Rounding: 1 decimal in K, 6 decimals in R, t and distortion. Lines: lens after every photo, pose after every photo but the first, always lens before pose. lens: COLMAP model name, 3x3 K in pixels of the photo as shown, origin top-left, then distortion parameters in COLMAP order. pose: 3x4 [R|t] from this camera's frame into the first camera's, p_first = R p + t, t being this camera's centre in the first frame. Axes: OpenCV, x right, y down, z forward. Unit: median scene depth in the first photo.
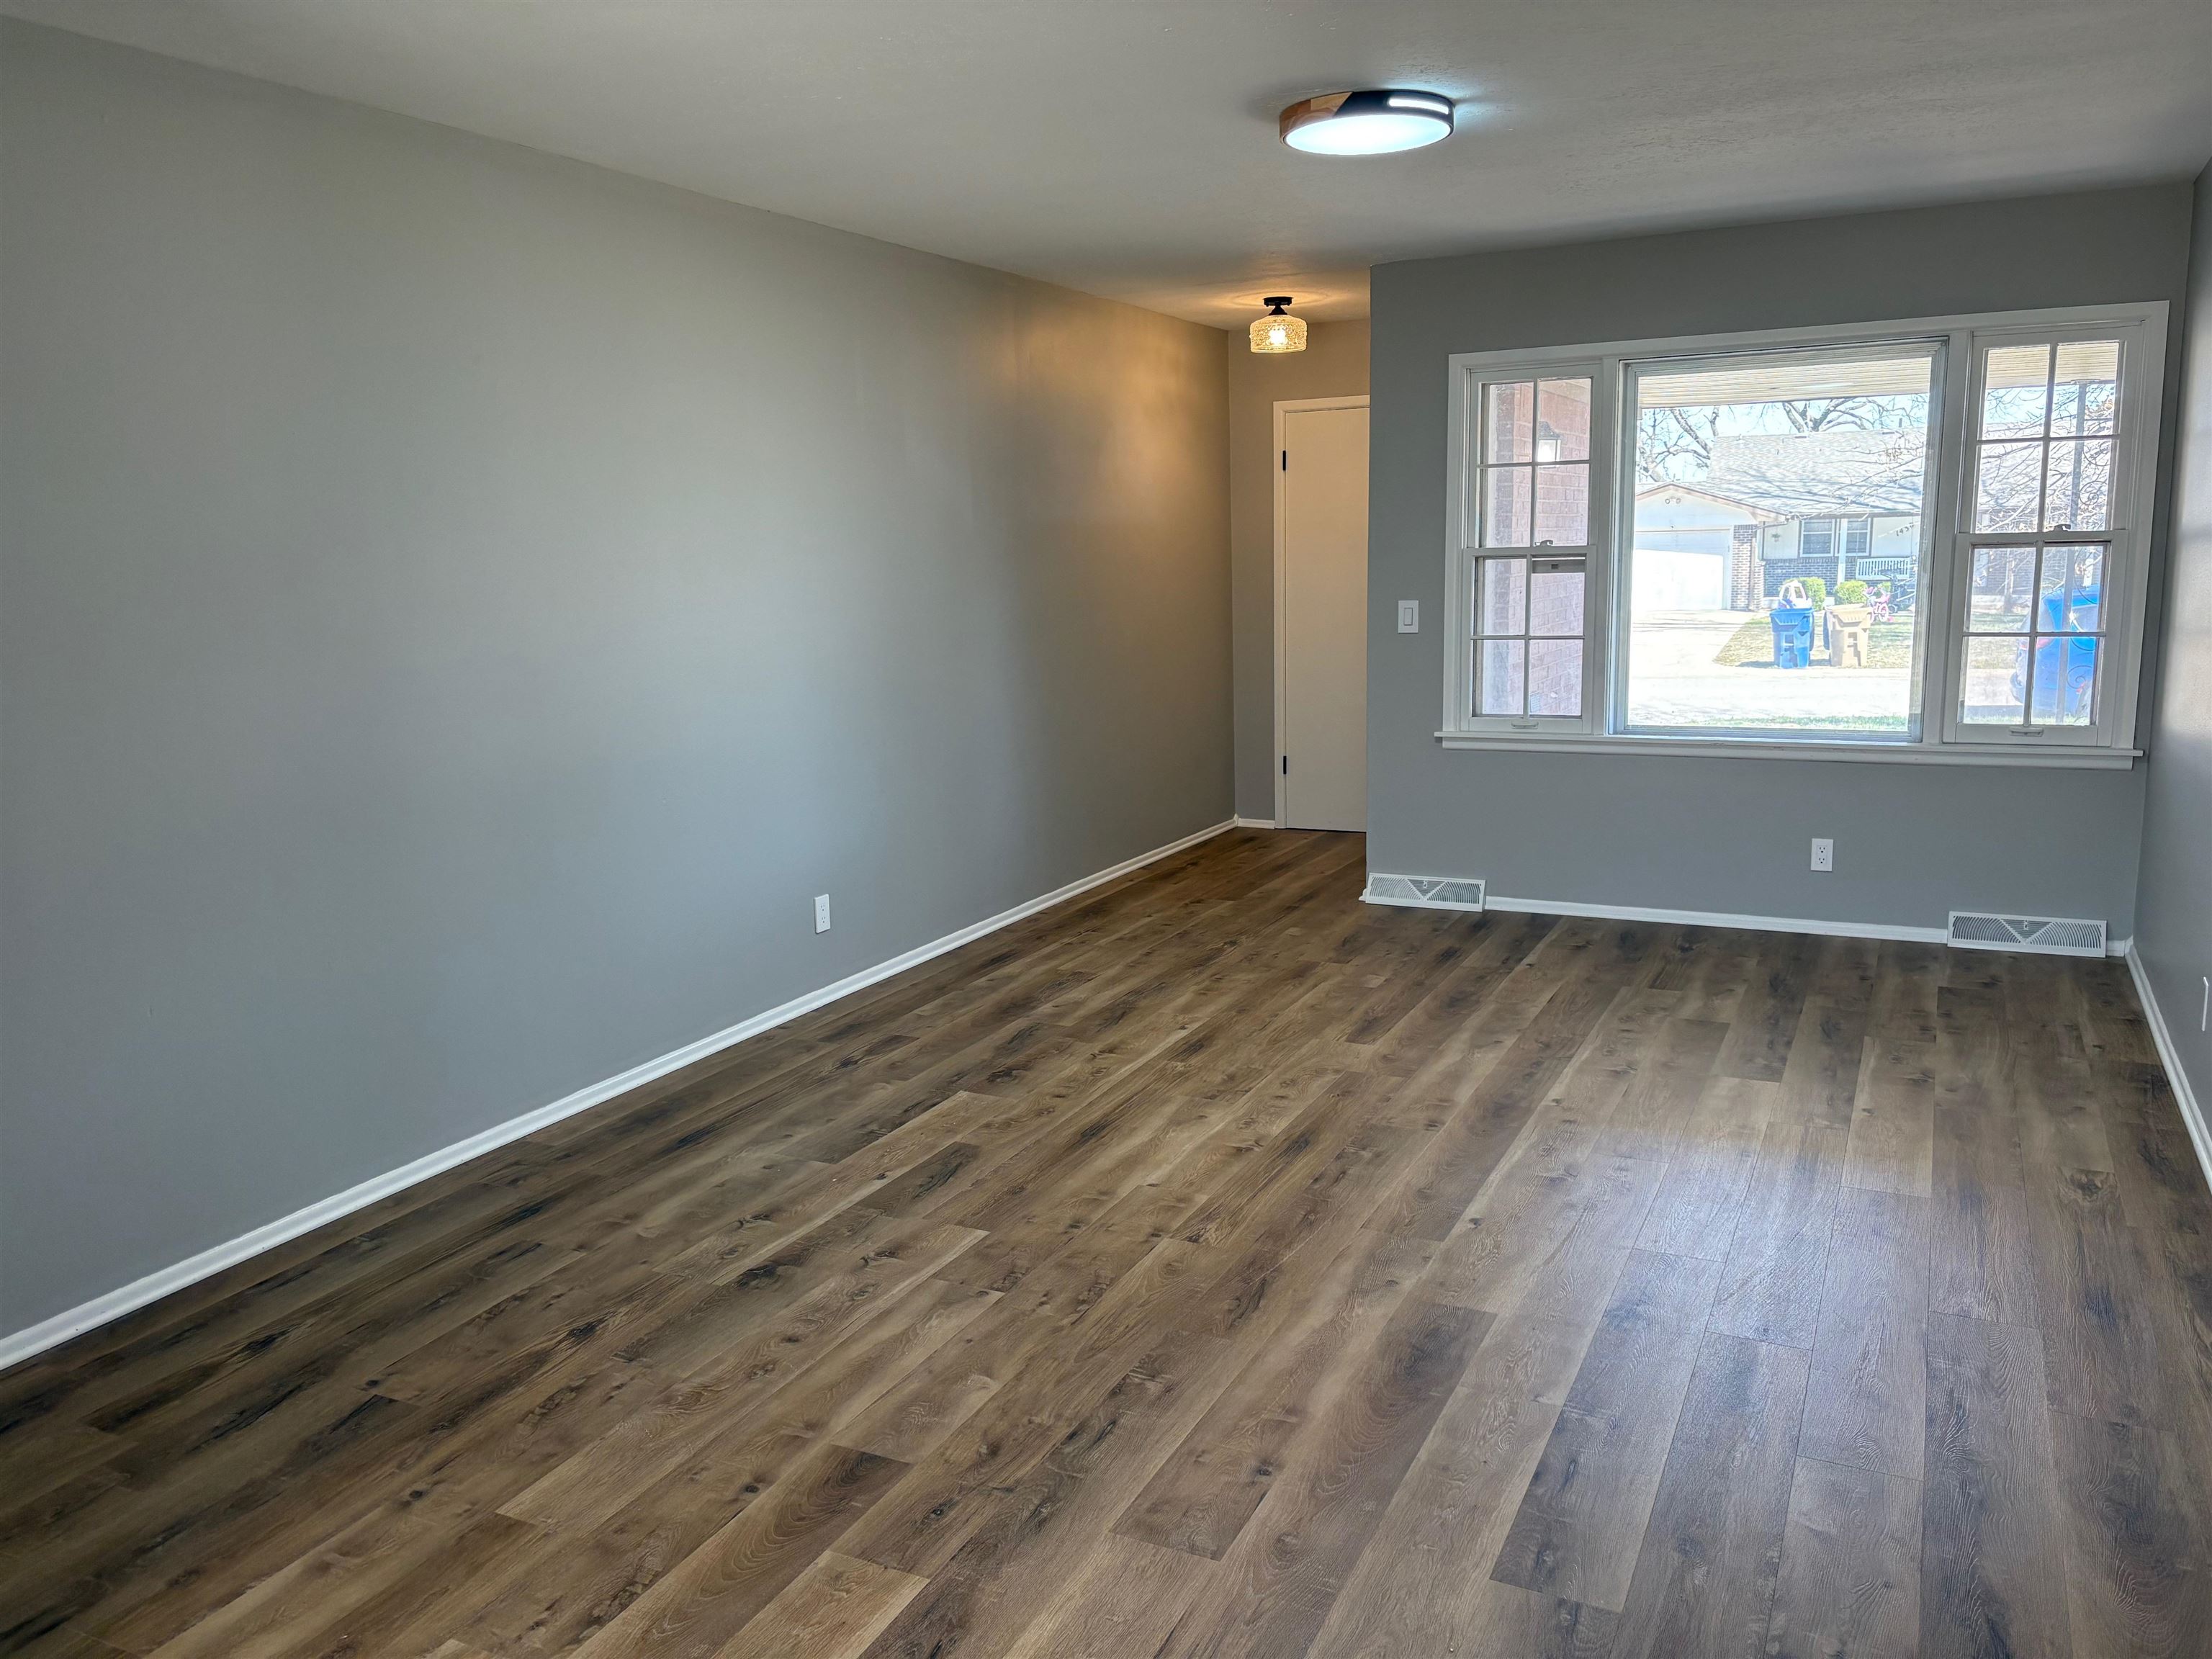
lens RADIAL K [[1661.2, 0, 1103.0], [0, 1661.2, 827.7], [0, 0, 1]] dist [0.051413, -0.053325]
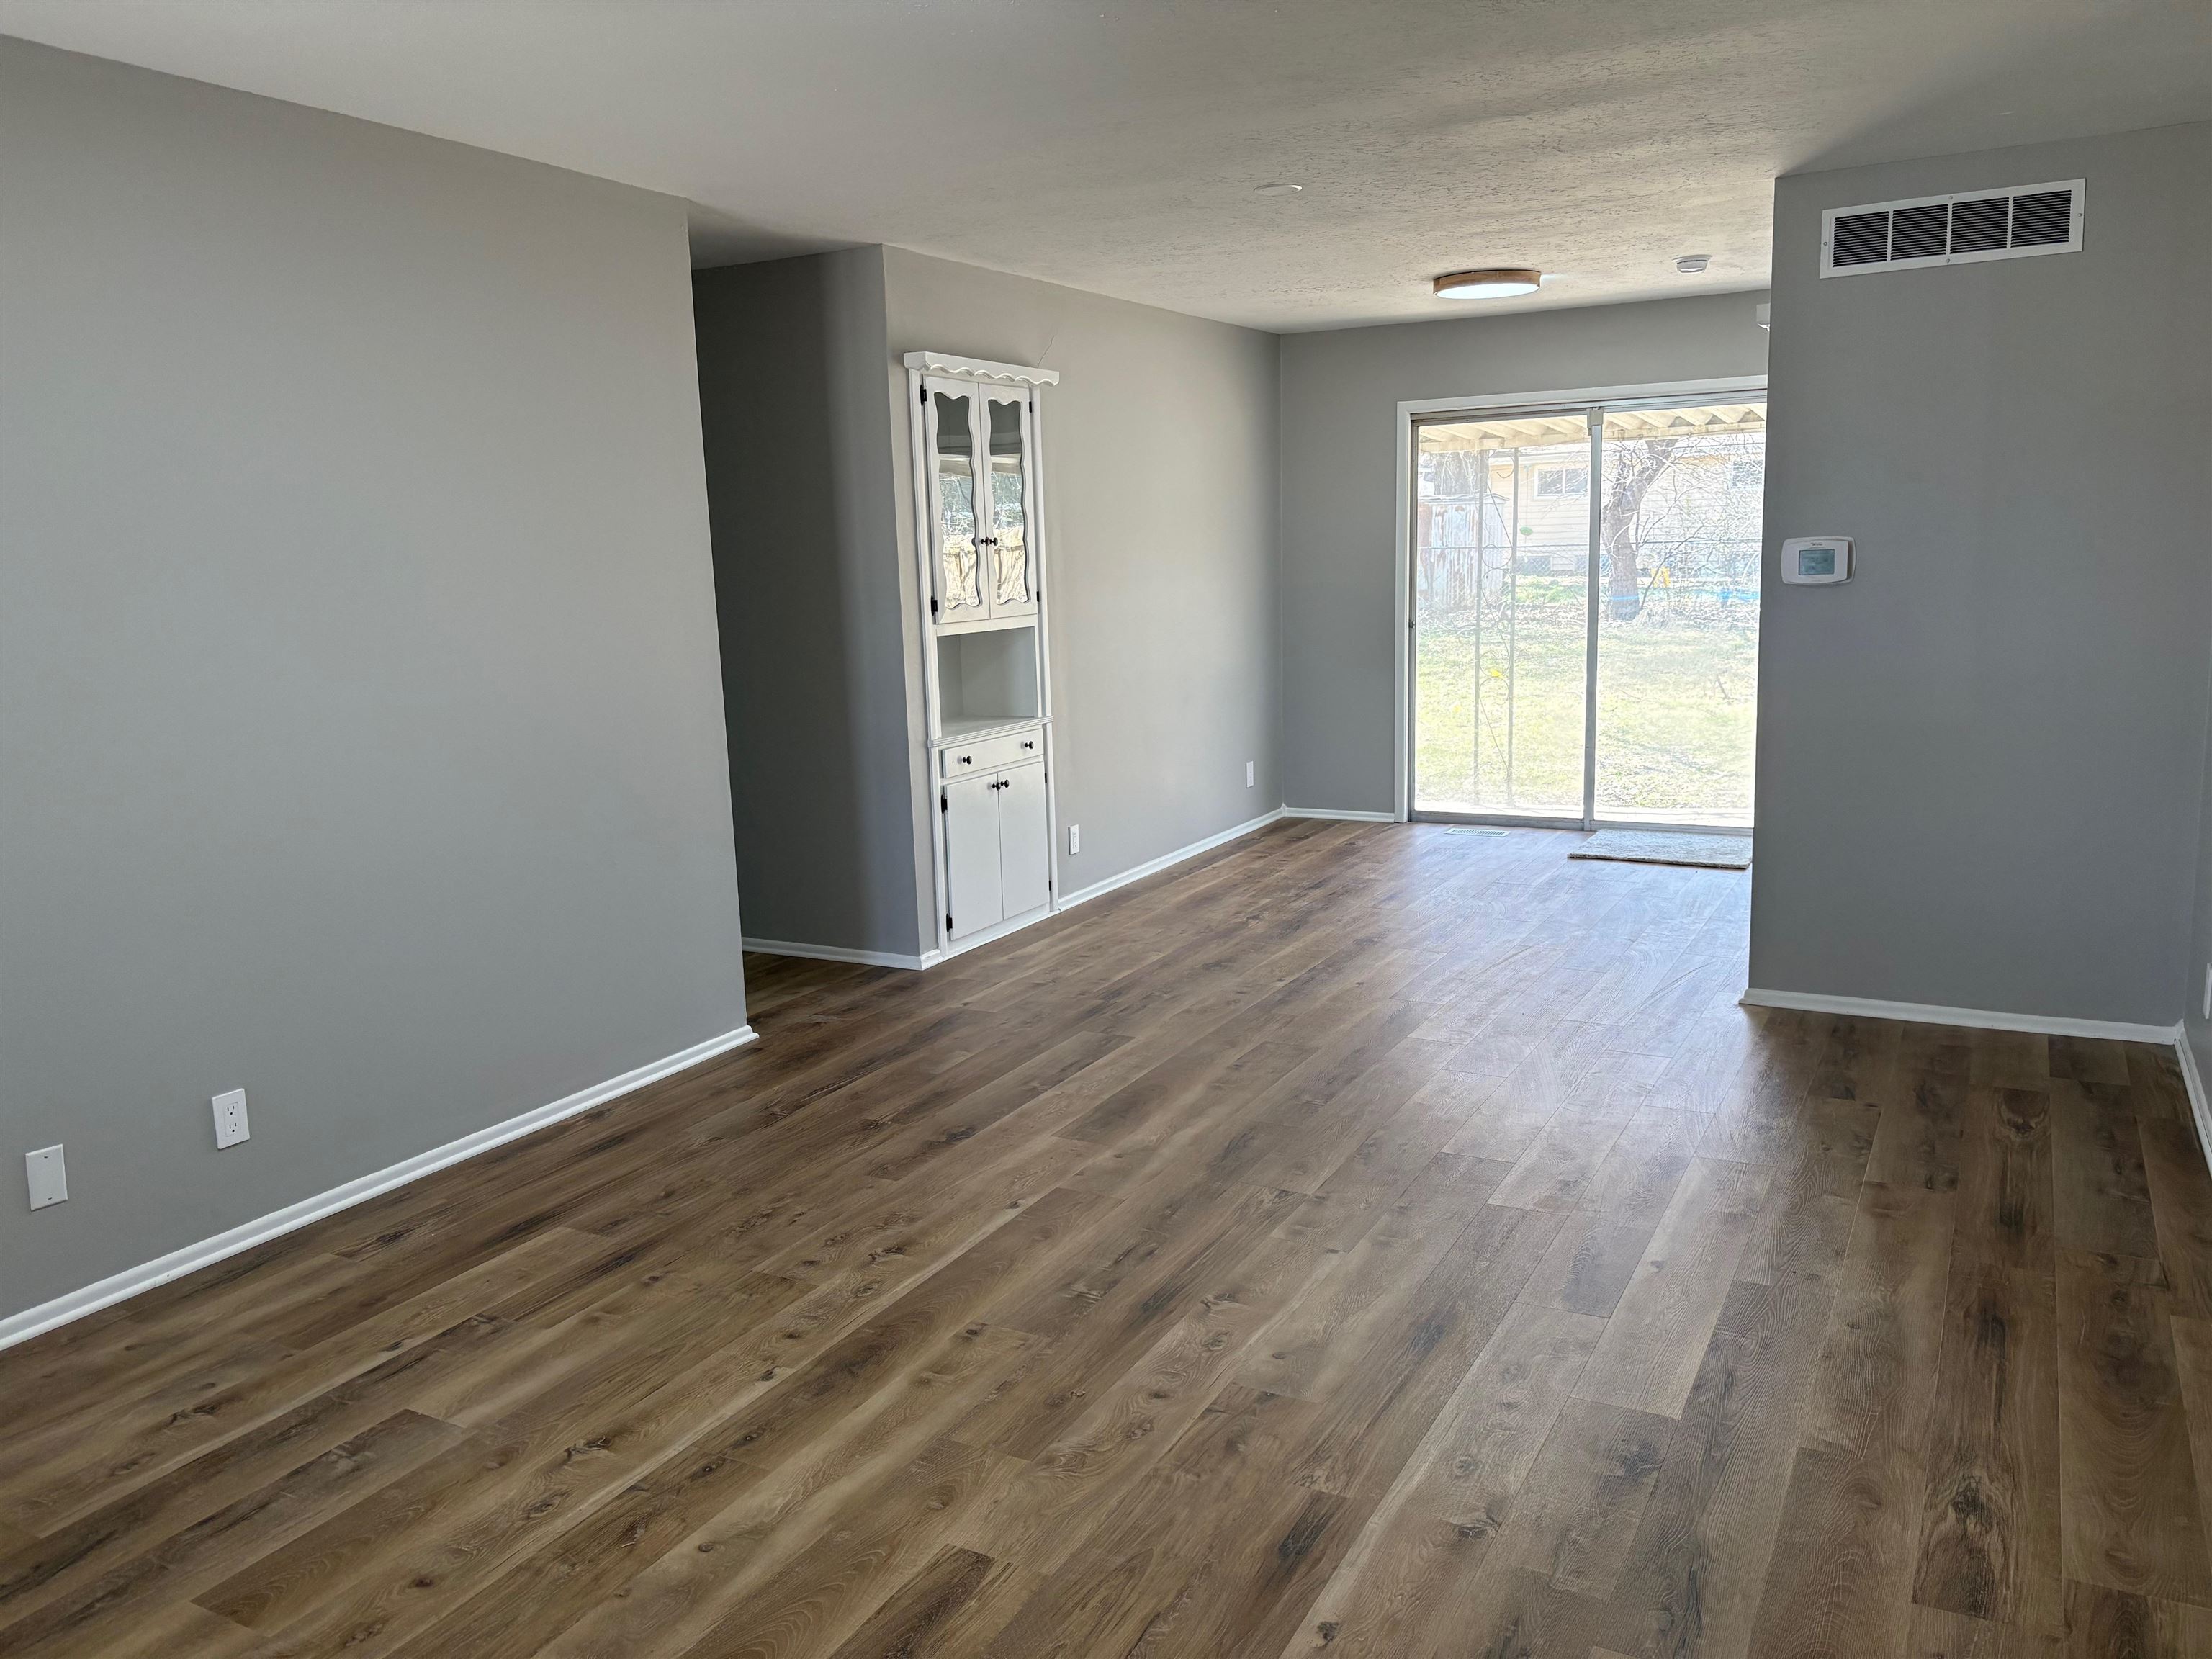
lens RADIAL K [[1661.2, 0, 1092.0], [0, 1661.2, 830.9], [0, 0, 1]] dist [0.051413, -0.053325]
pose [[-0.997437, 0.050012, 0.051168, 0.092218], [0.064260, 0.940643, 0.333260, -0.278565], [-0.031464, 0.335694, -0.941445, 1.608270]]
